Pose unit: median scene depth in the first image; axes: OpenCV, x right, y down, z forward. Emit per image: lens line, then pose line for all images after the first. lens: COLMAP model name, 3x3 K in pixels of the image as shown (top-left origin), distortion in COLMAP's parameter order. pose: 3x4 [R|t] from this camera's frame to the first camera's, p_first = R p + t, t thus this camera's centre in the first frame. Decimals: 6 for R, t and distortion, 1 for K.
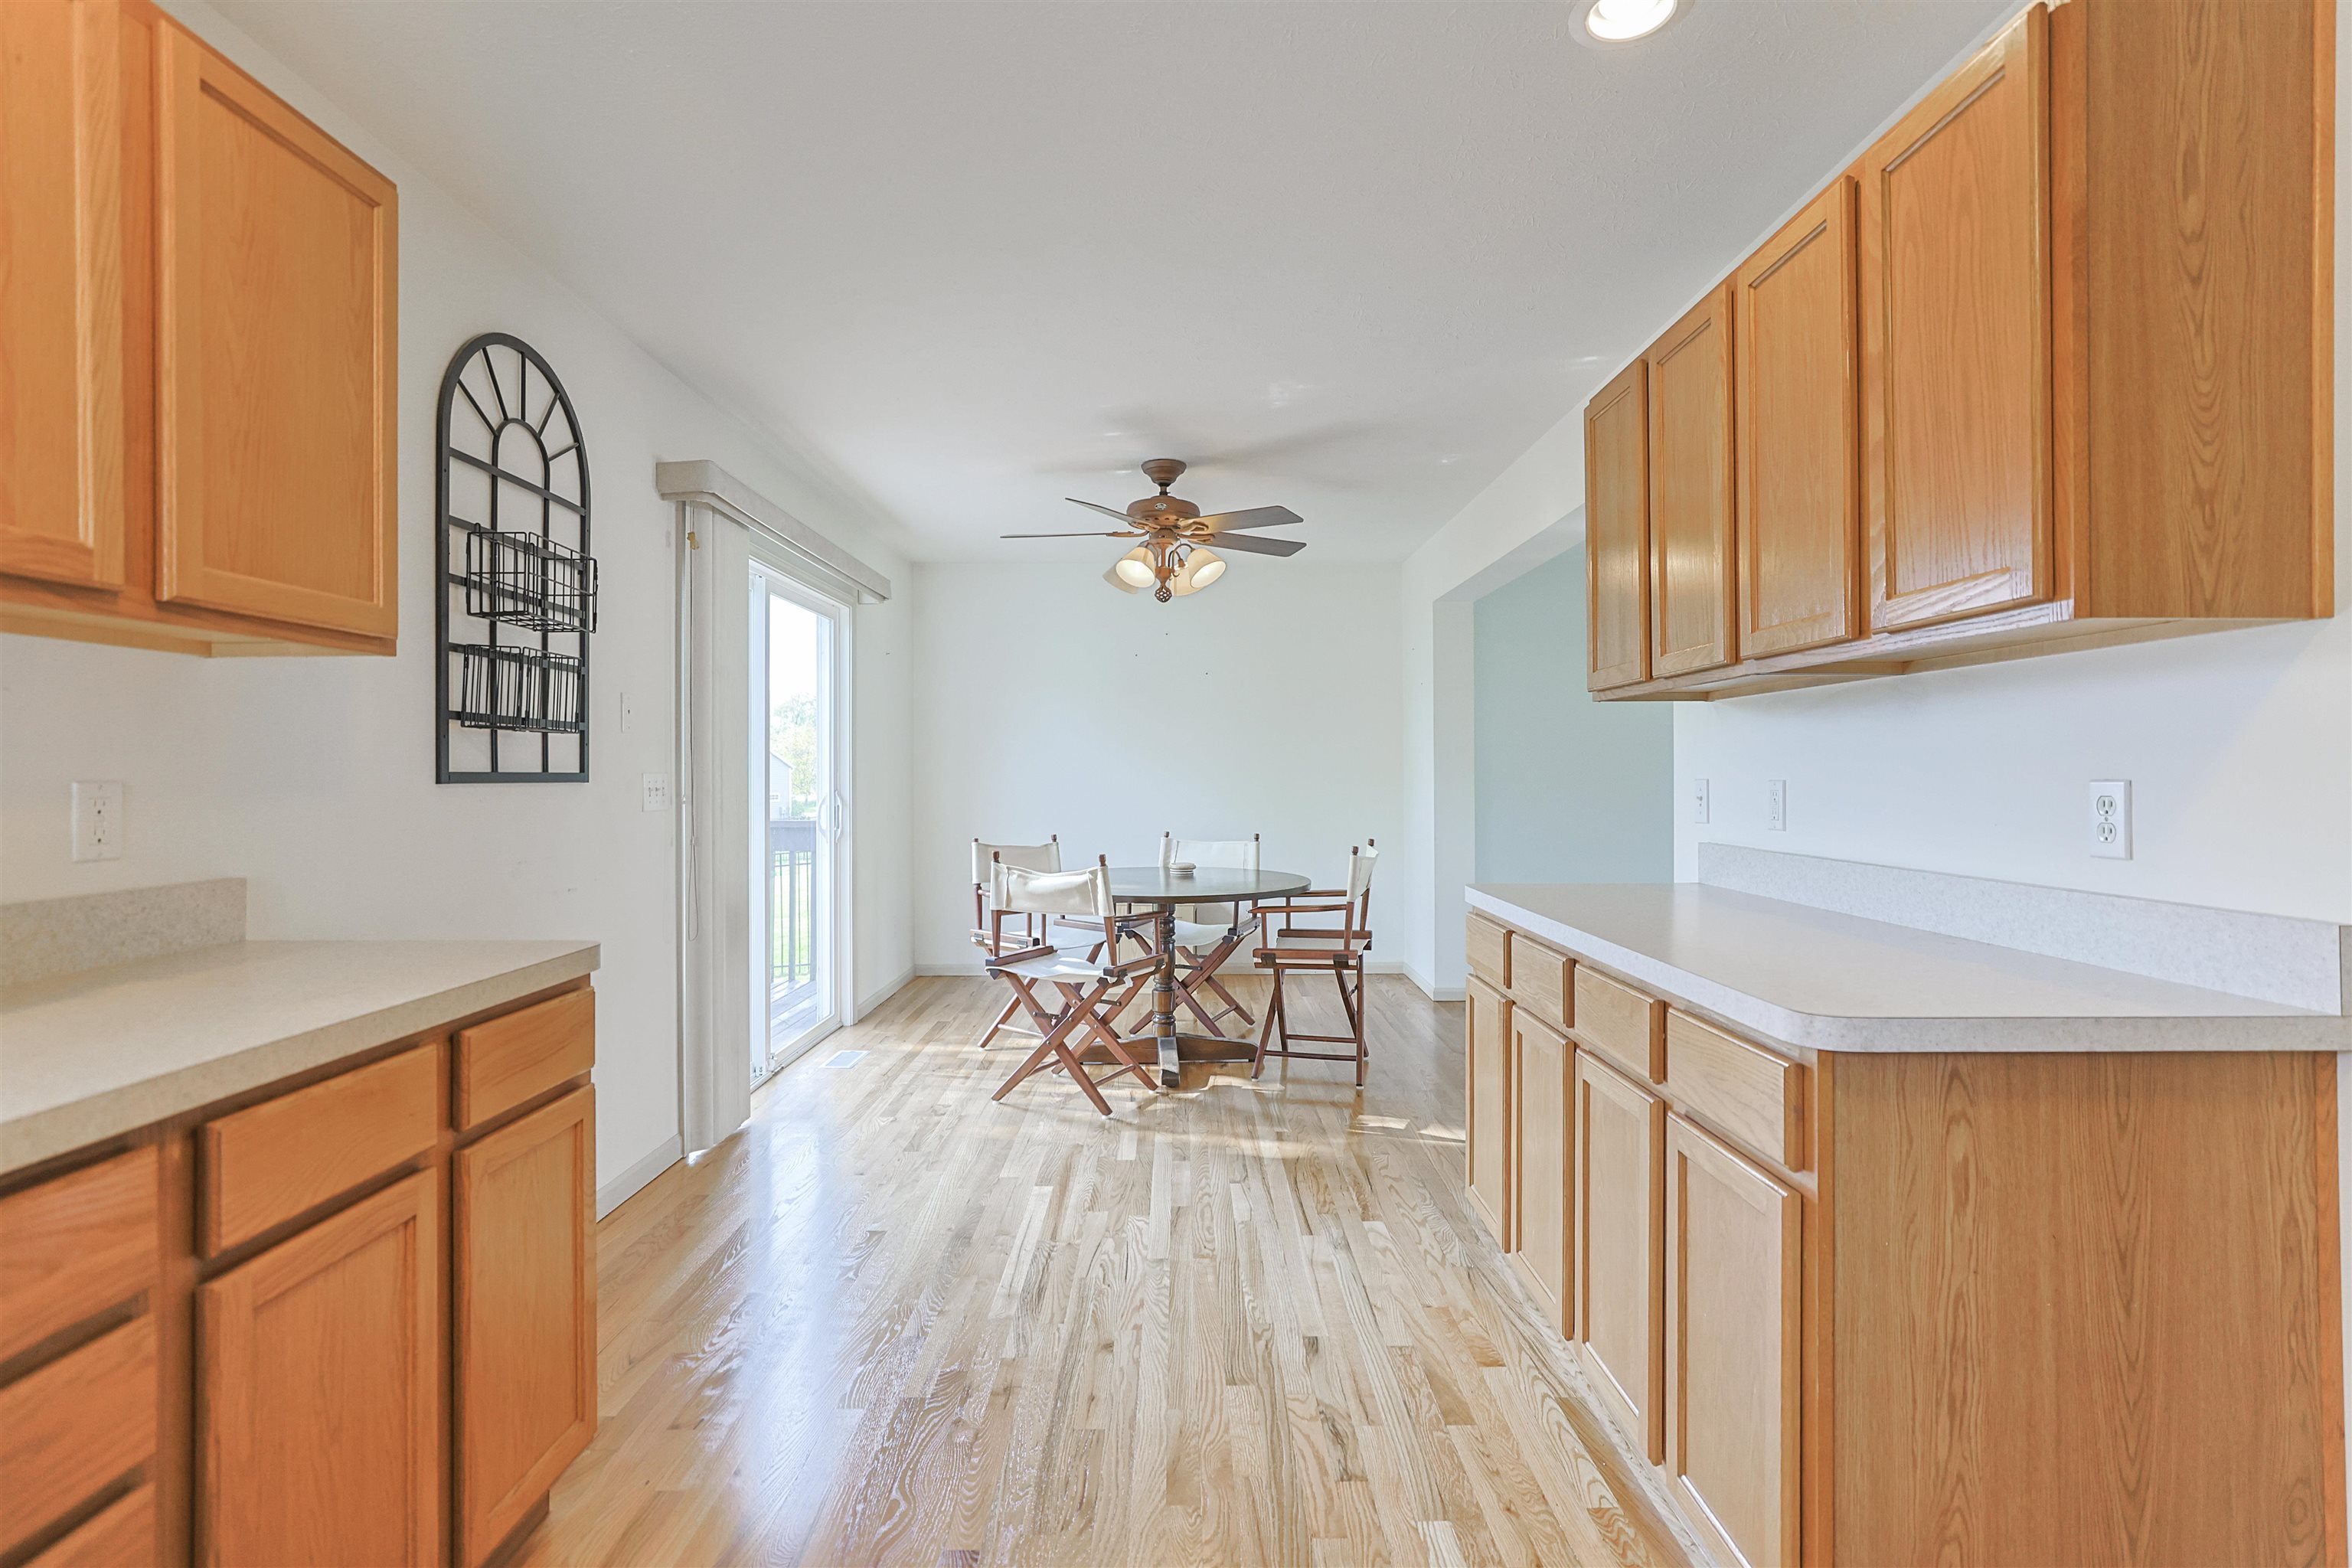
lens RADIAL K [[1156.2, 0, 1174.4], [0, 1156.2, 766.0], [0, 0, 1]] dist [-0.018296, 0.013751]
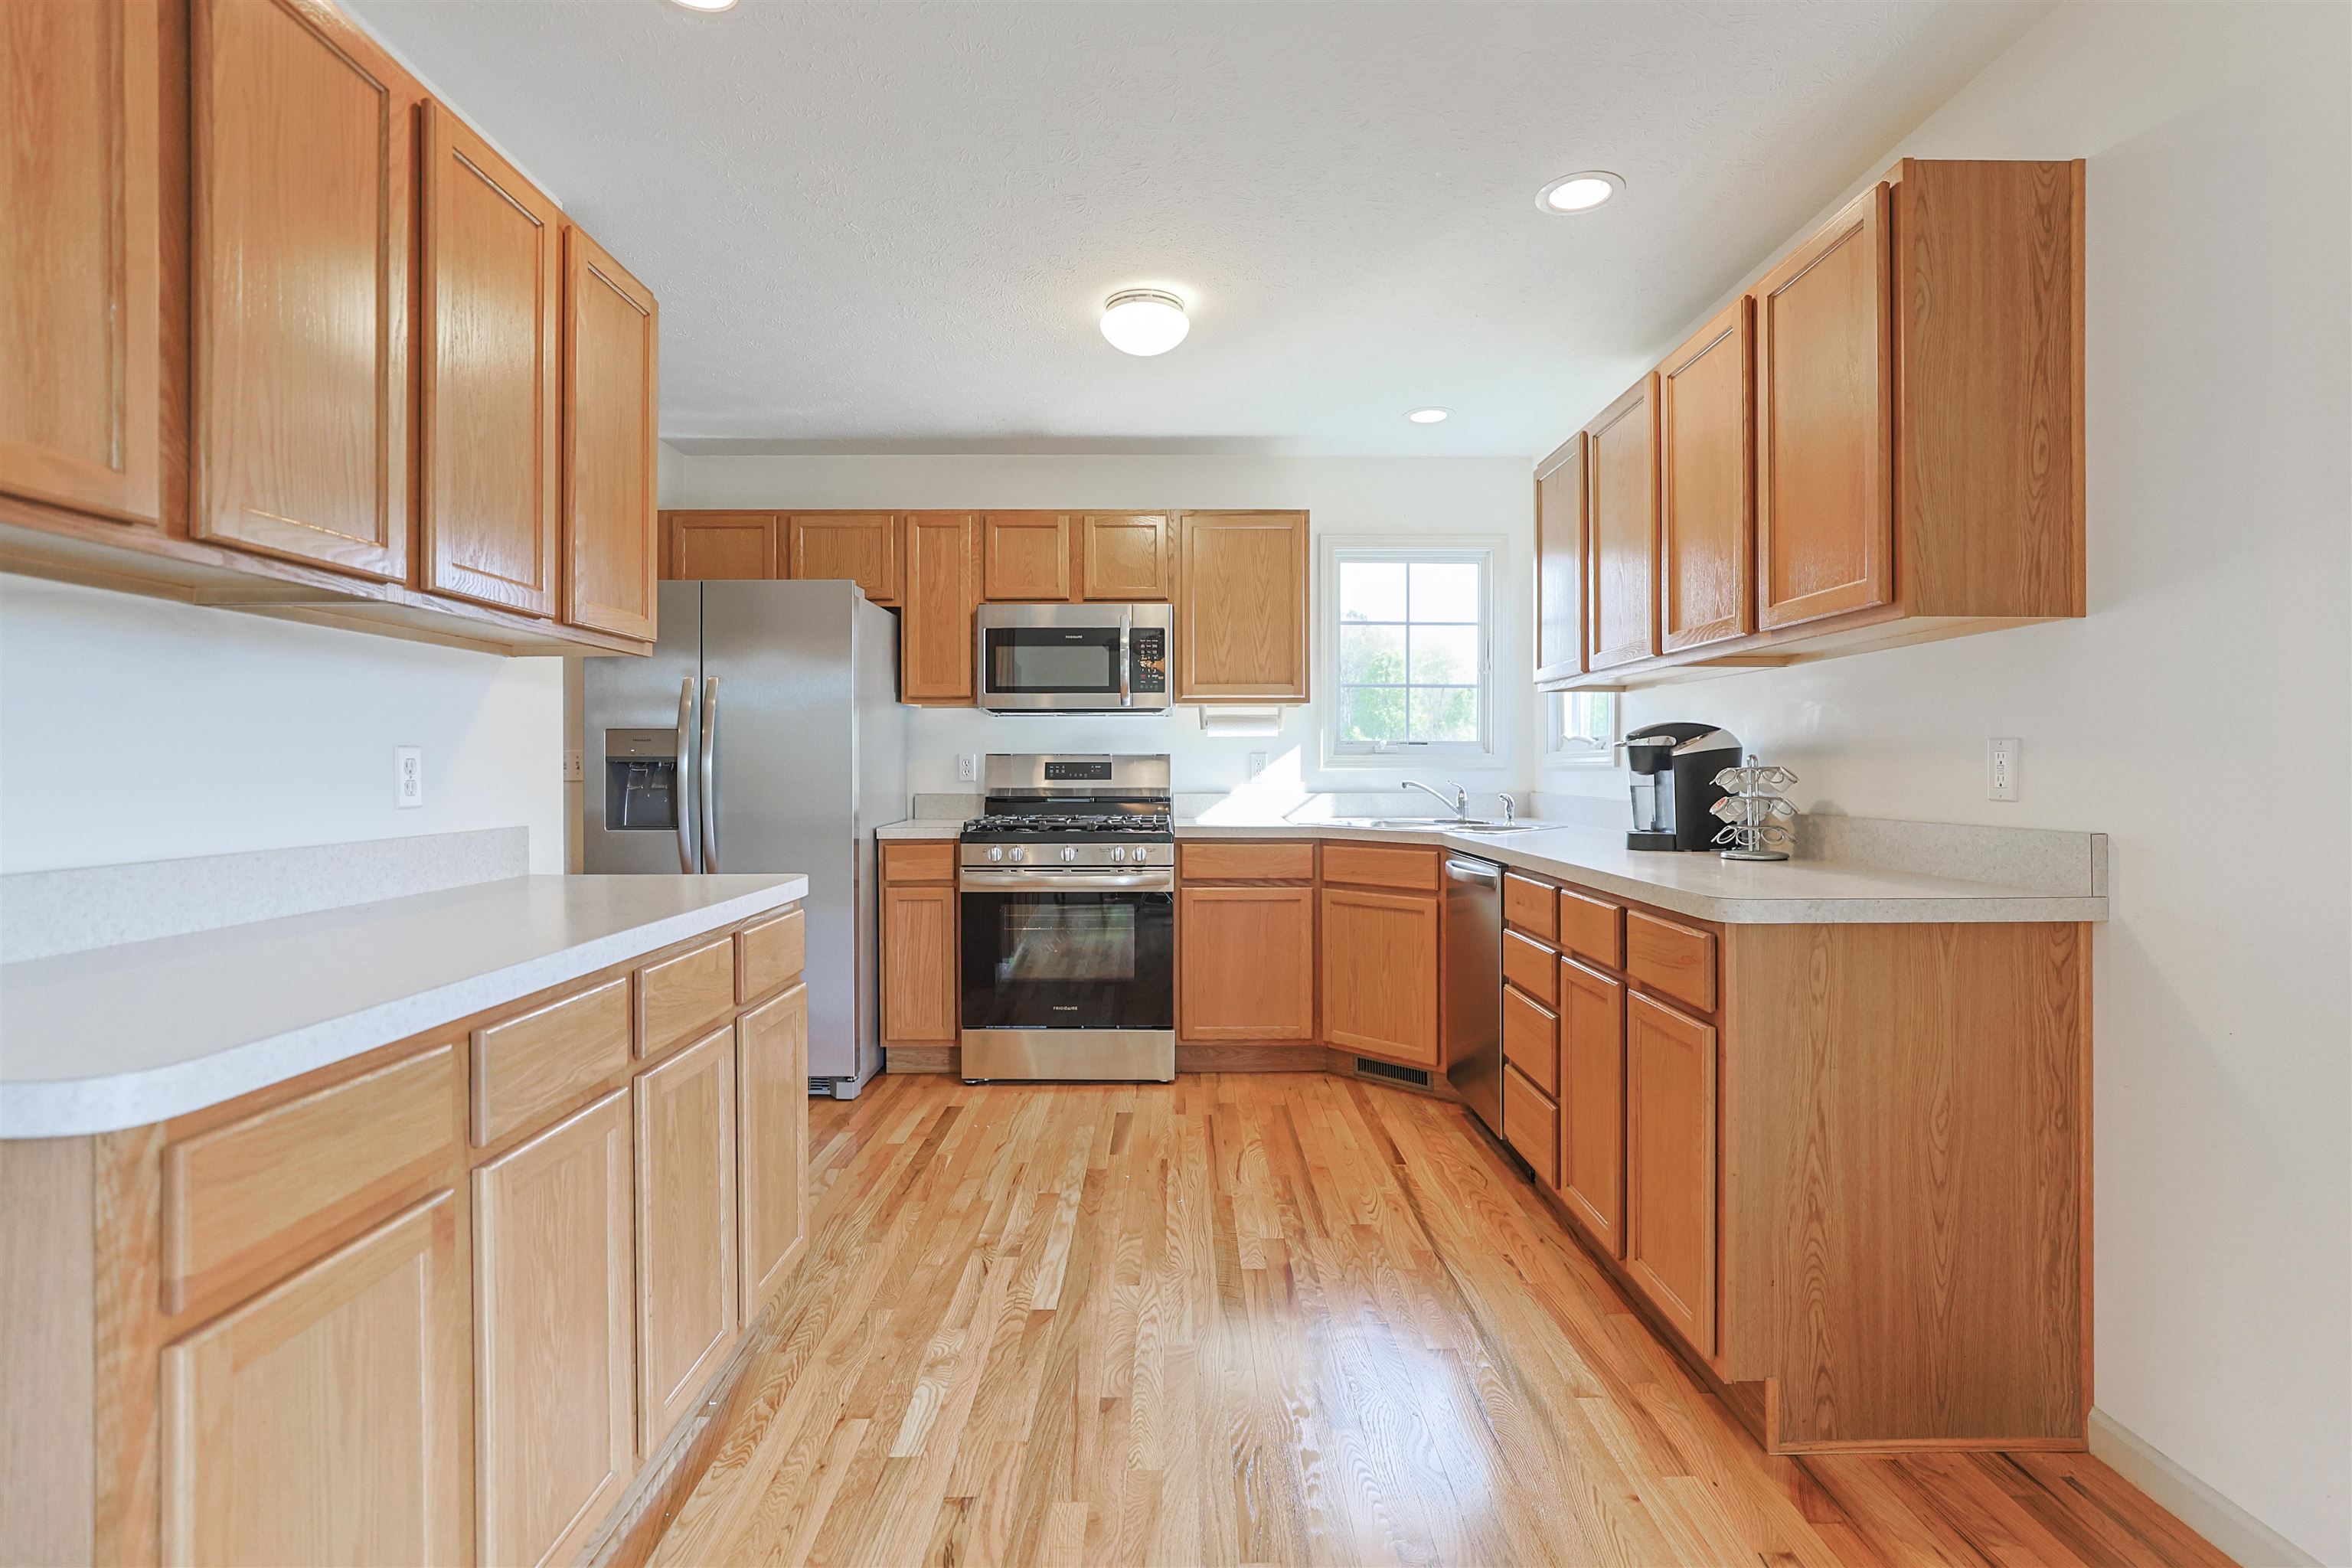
lens RADIAL K [[1156.2, 0, 1174.4], [0, 1156.2, 766.0], [0, 0, 1]] dist [-0.018296, 0.013751]
pose [[-0.999983, 0.005641, -0.001546, -0.013169], [0.005650, 0.999965, -0.006217, 0.026899], [0.001511, -0.006225, -0.999979, 1.327178]]
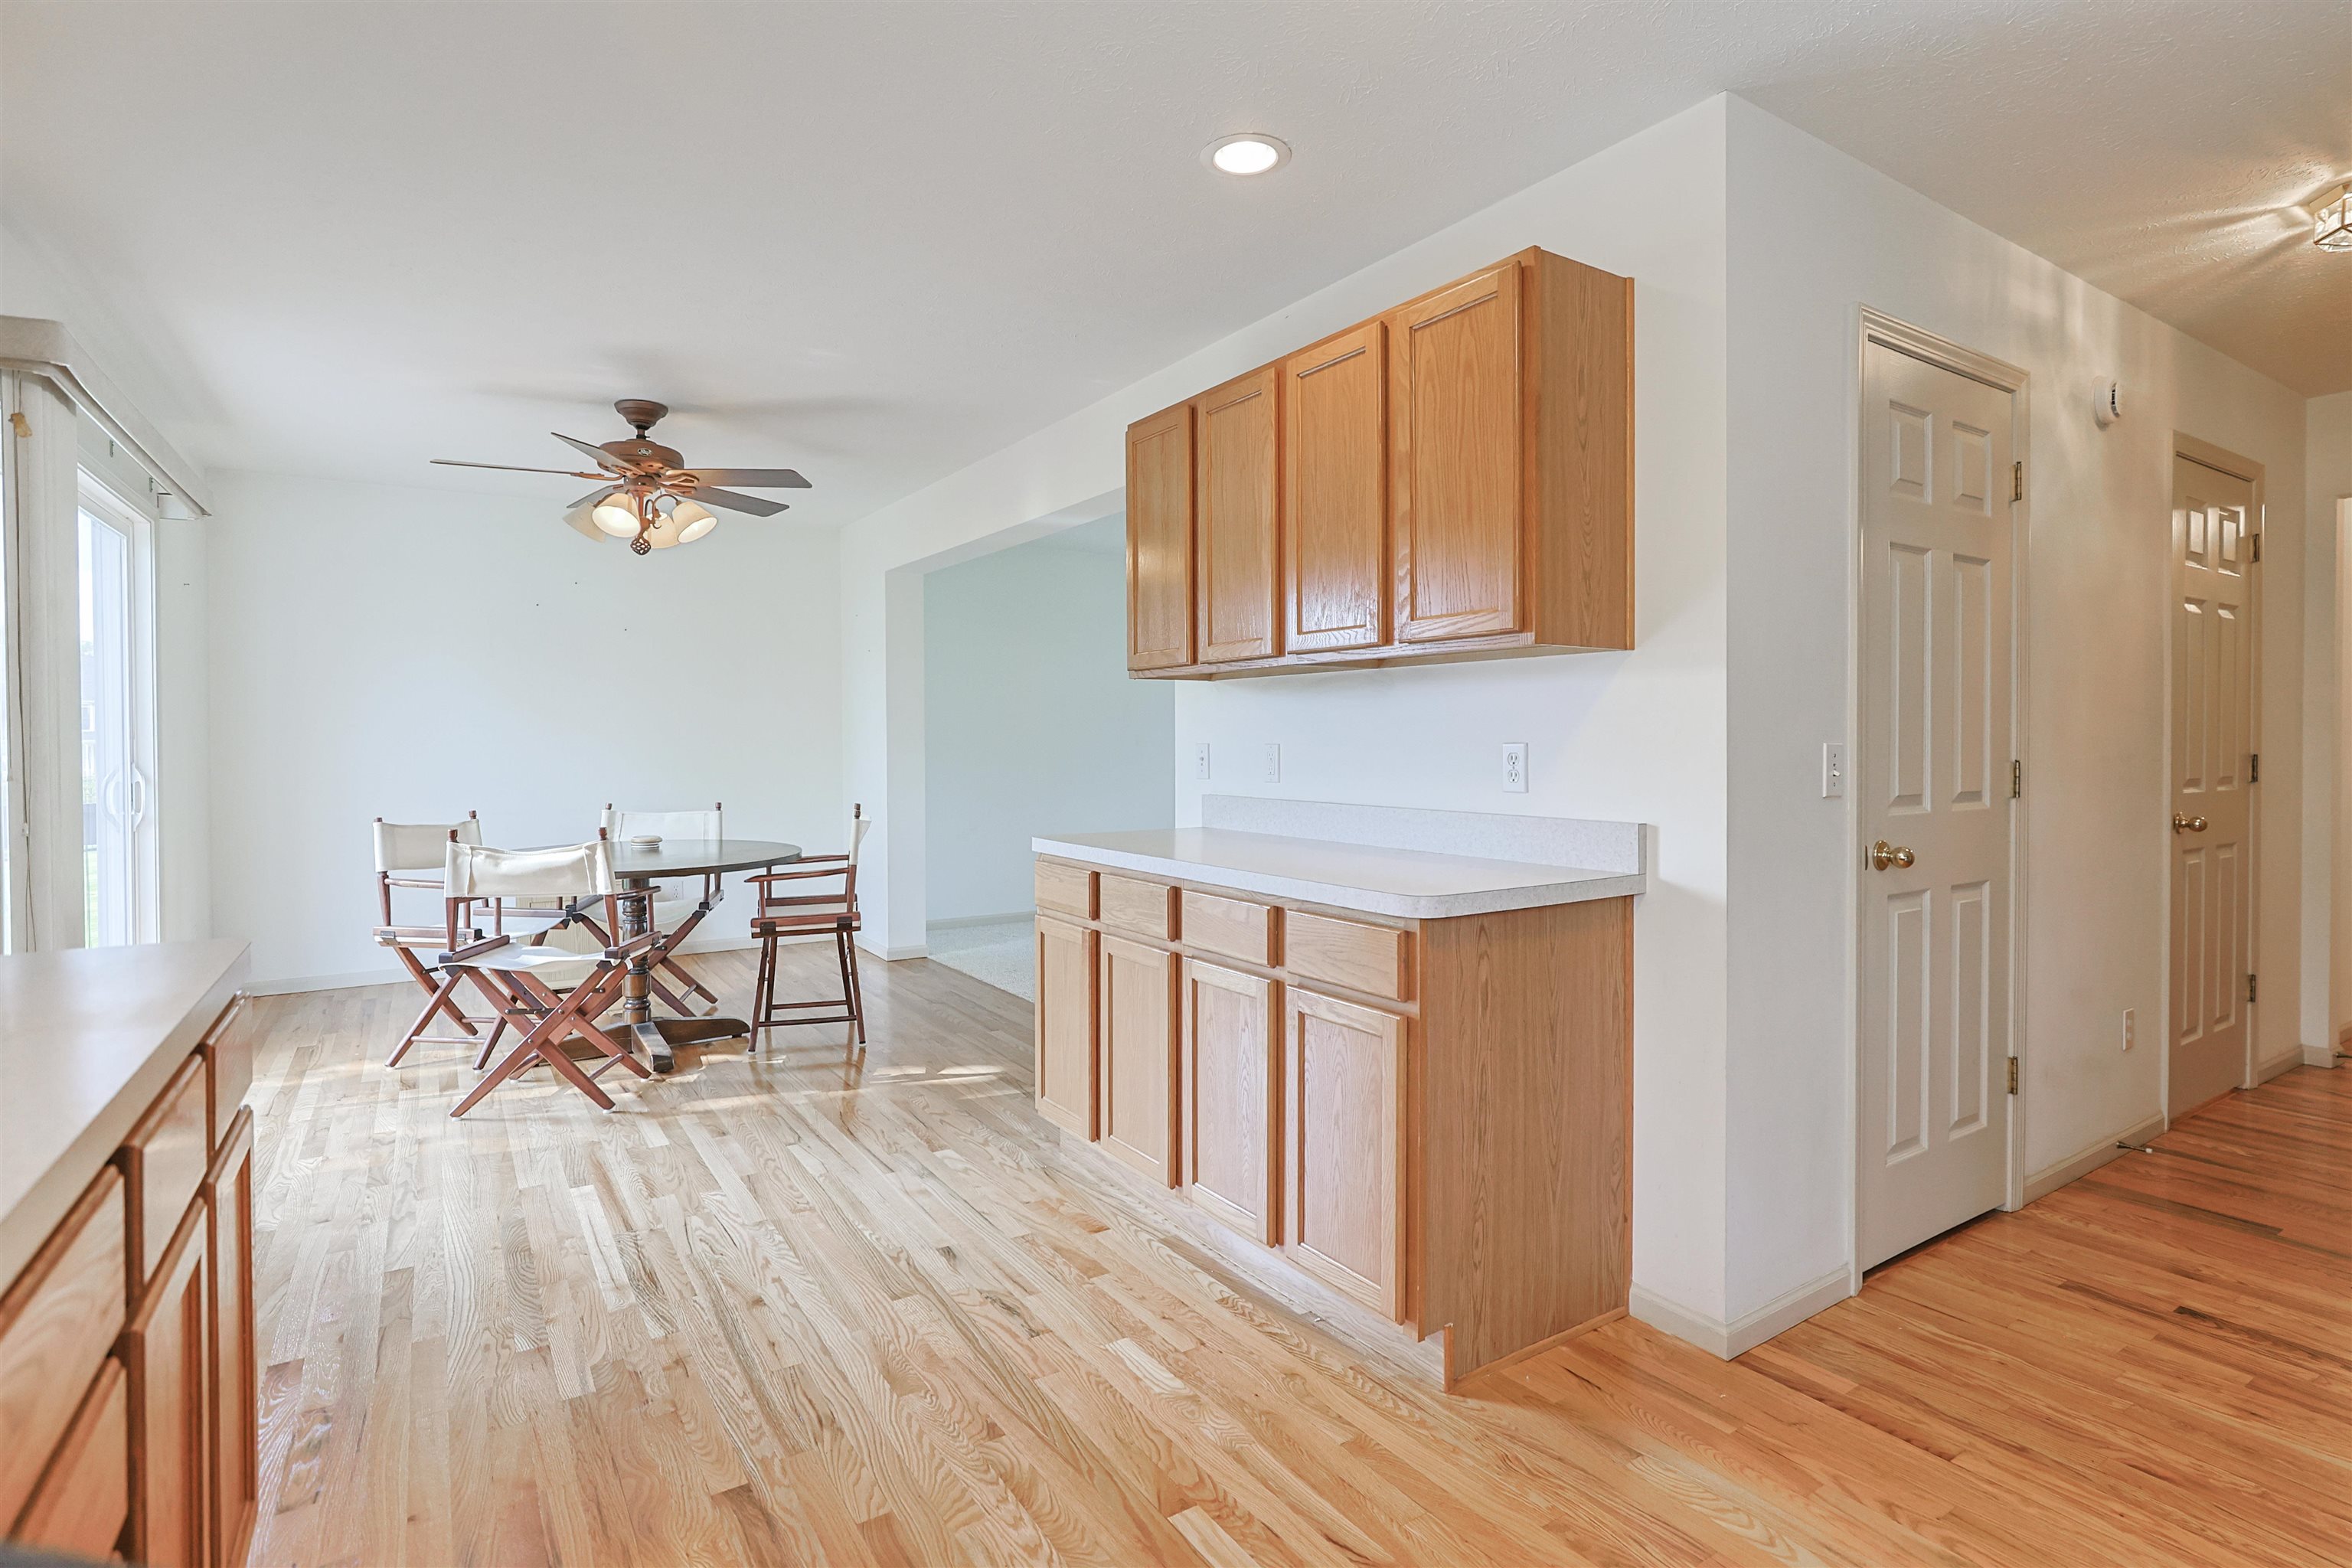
lens RADIAL K [[1188.6, 0, 1207.6], [0, 1188.6, 748.4], [0, 0, 1]] dist [-0.016464, 0.015224]
pose [[0.832596, -0.004193, 0.553864, -0.258826], [-0.003107, 0.999920, 0.012239, 0.000714], [-0.553872, -0.011911, 0.832517, -0.072656]]
